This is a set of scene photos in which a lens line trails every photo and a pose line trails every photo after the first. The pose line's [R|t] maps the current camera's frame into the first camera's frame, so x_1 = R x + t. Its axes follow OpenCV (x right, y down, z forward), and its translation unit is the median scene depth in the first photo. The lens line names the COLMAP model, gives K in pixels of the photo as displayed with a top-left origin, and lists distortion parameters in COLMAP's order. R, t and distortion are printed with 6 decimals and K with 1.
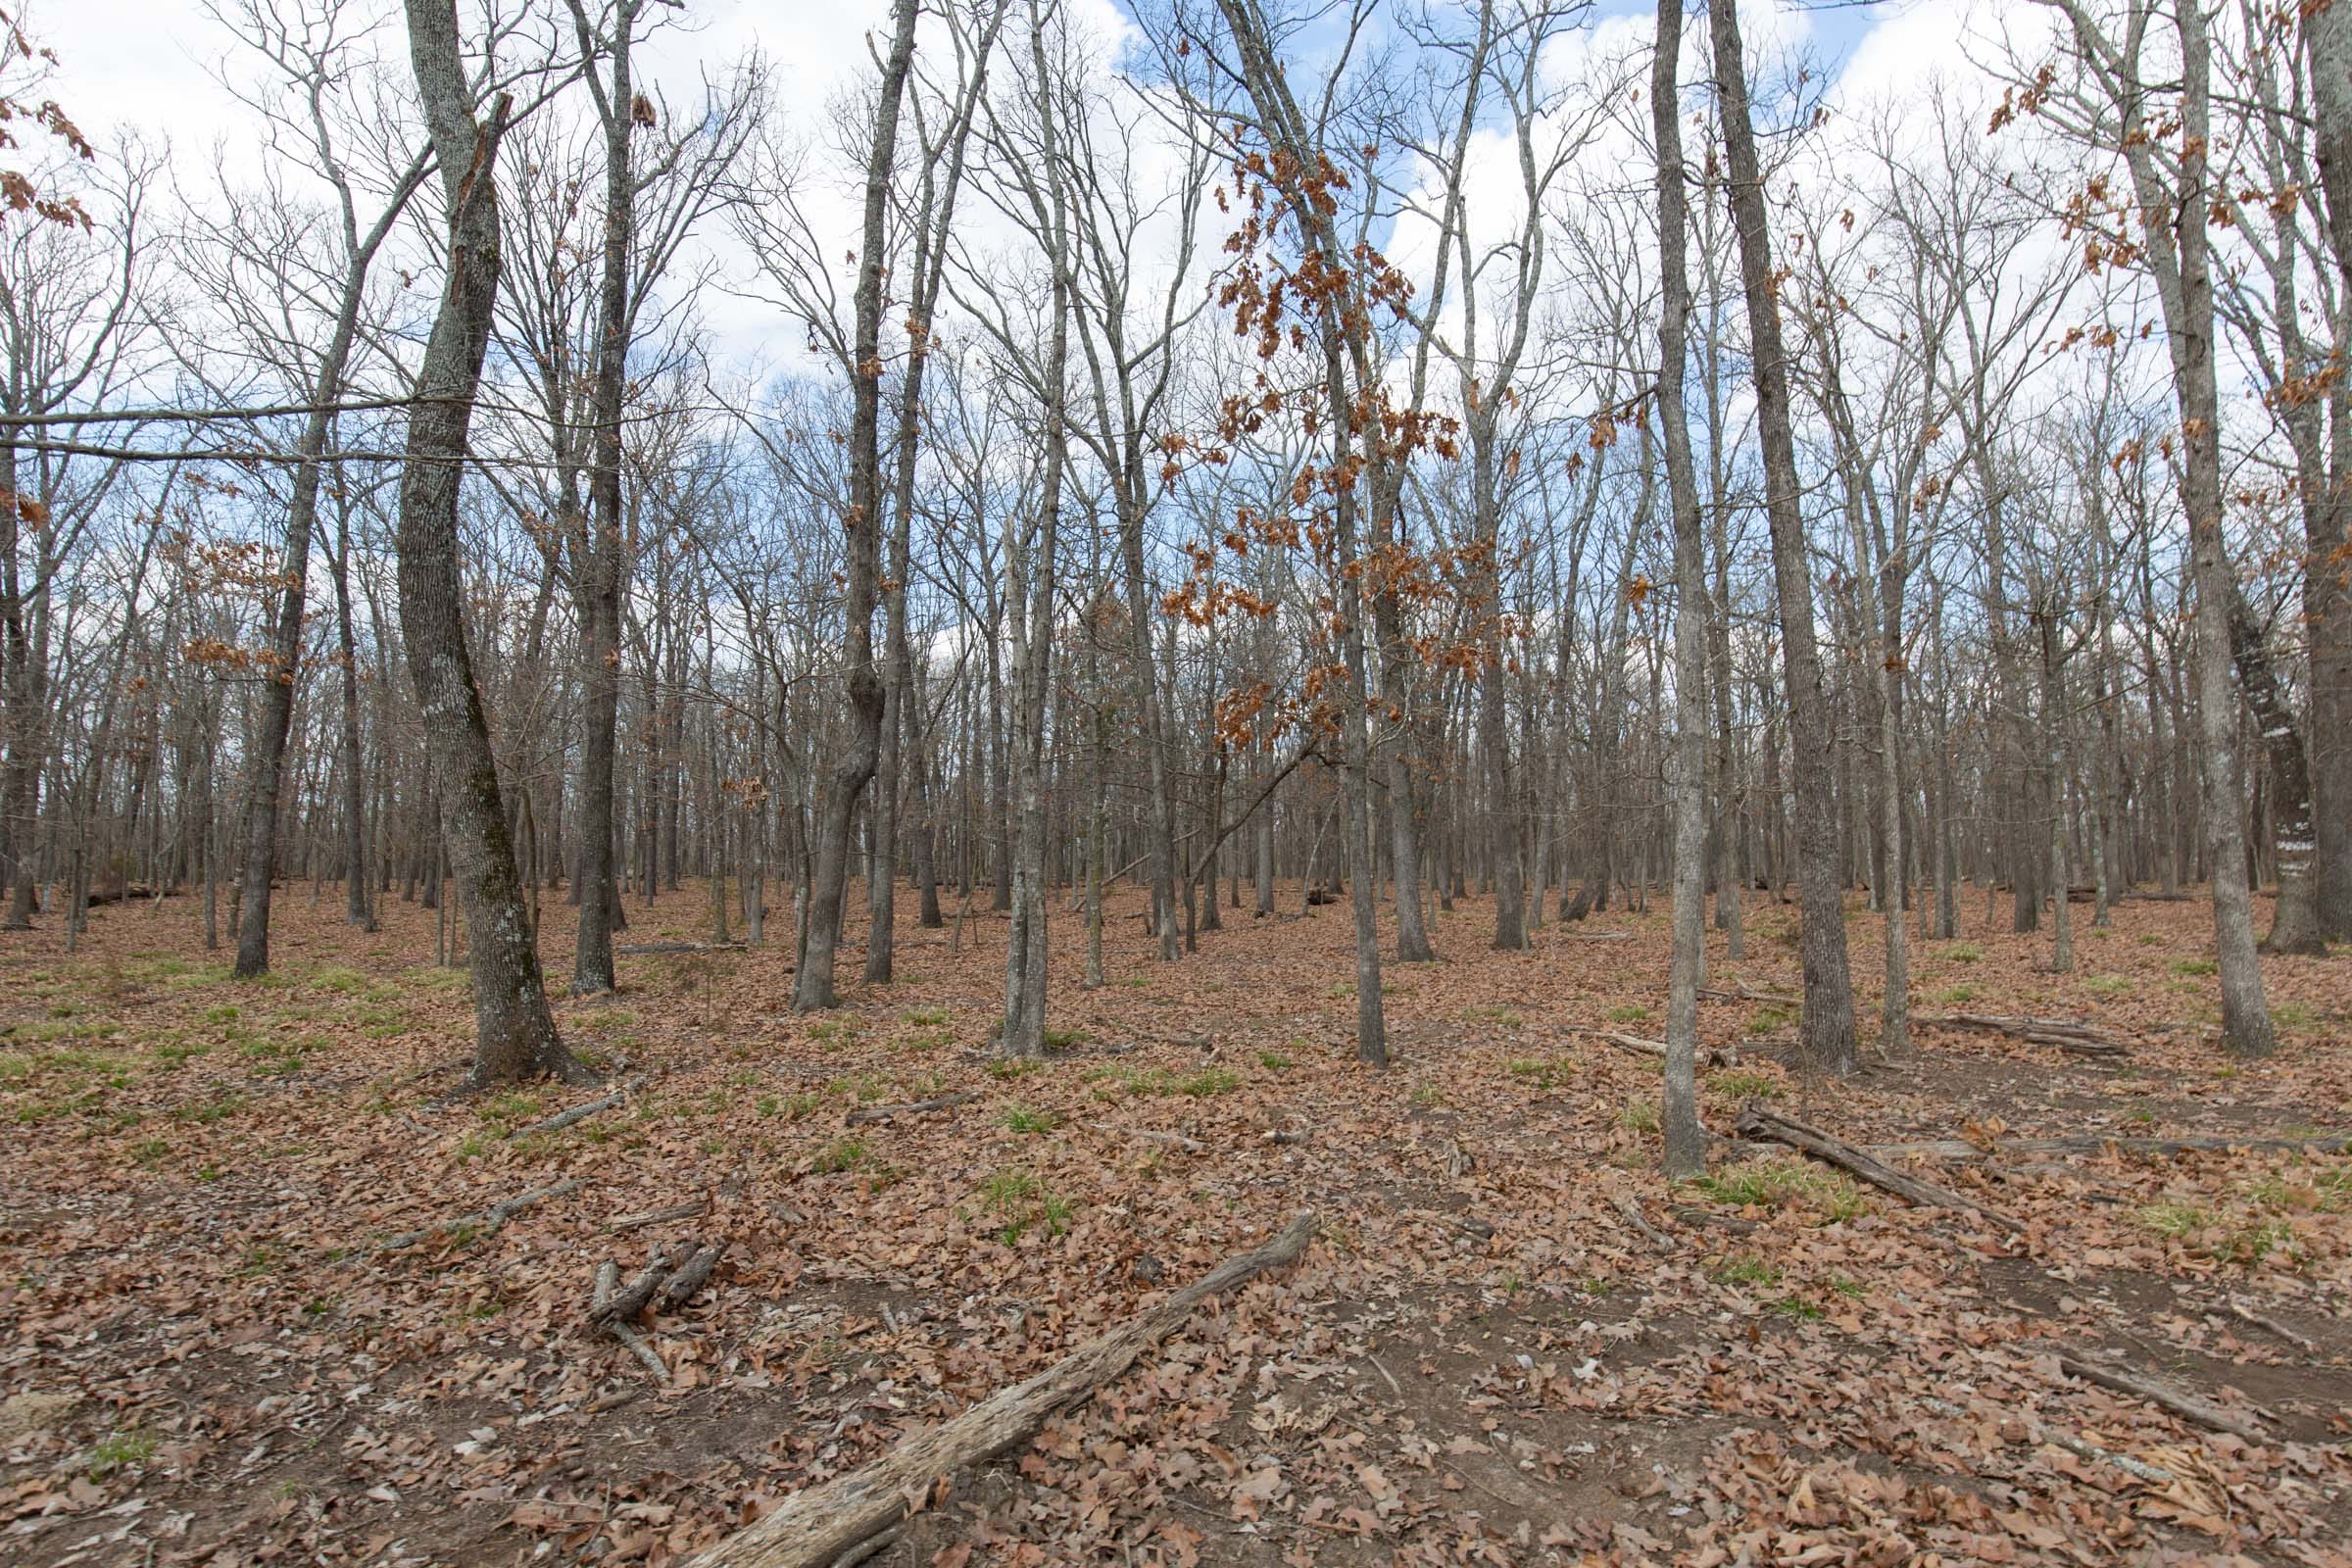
lens RADIAL K [[1093.3, 0, 1189.7], [0, 1093.3, 785.9], [0, 0, 1]] dist [0.005724, 0.000329]
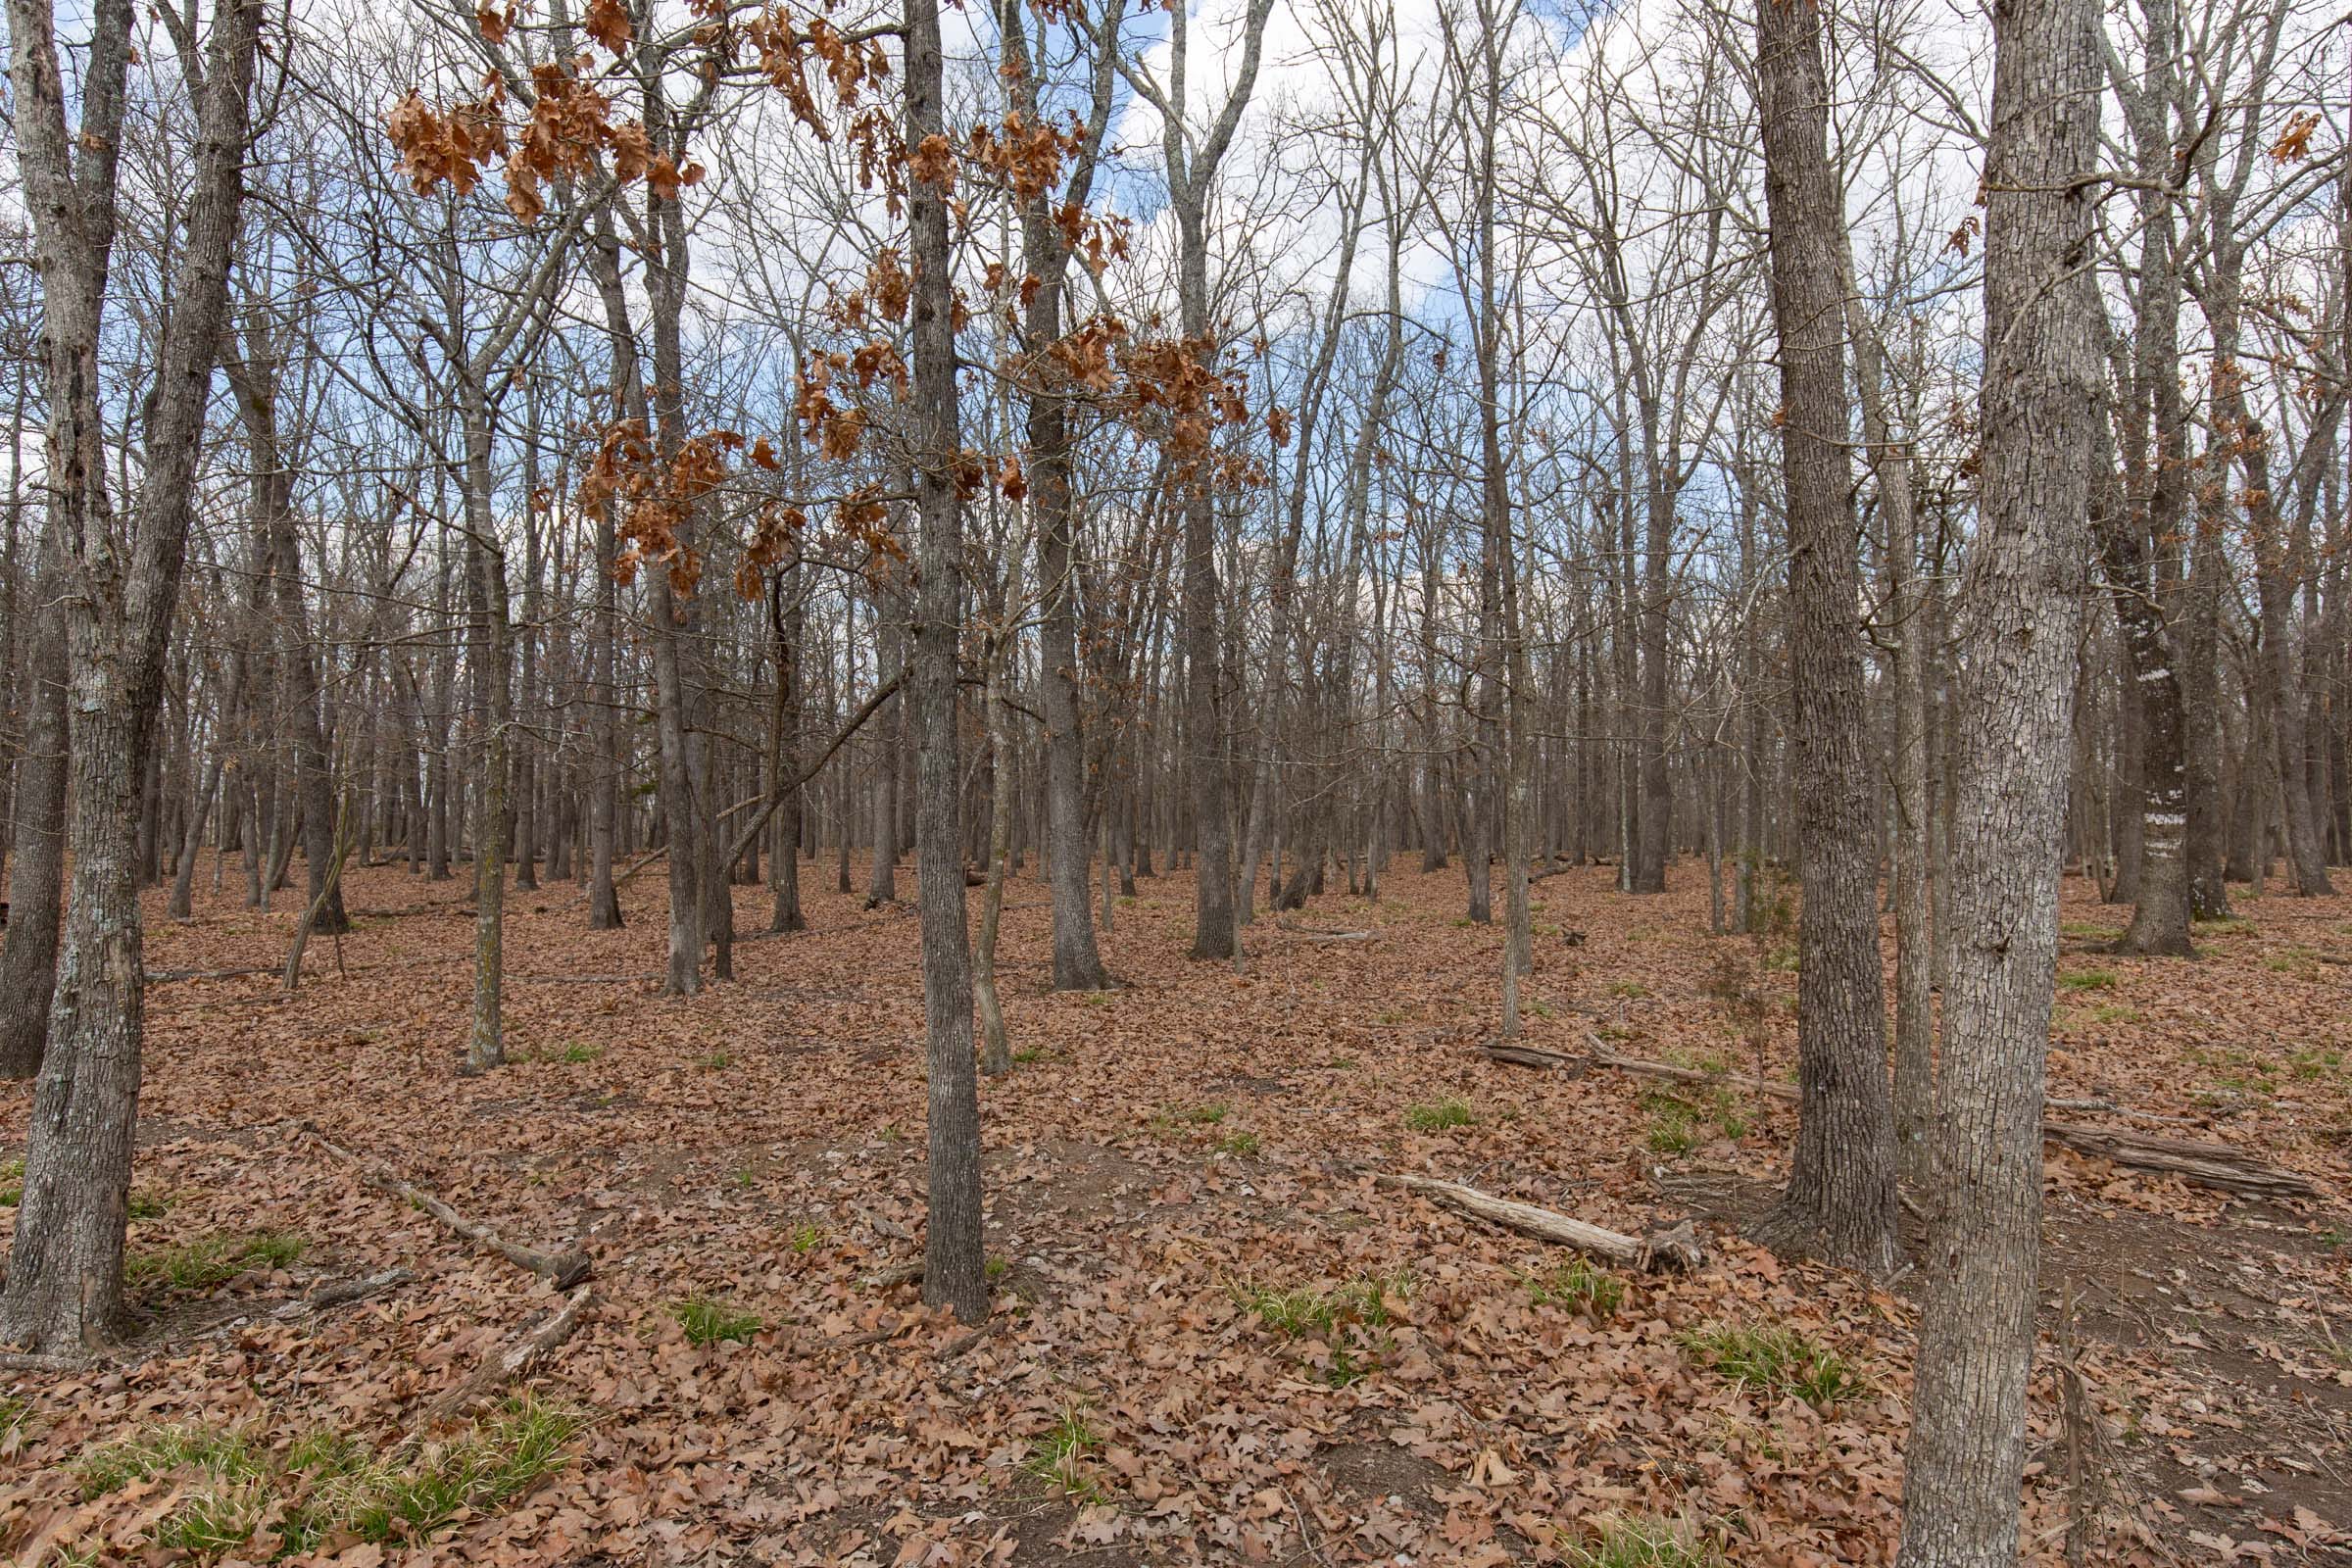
lens RADIAL K [[1355.1, 0, 1185.6], [0, 1355.1, 781.8], [0, 0, 1]] dist [0.032018, -0.003711]
pose [[0.963271, 0.014126, 0.268160, 0.041570], [-0.023520, 0.999216, 0.031851, 0.009530], [-0.267500, -0.036988, 0.962848, 0.176724]]
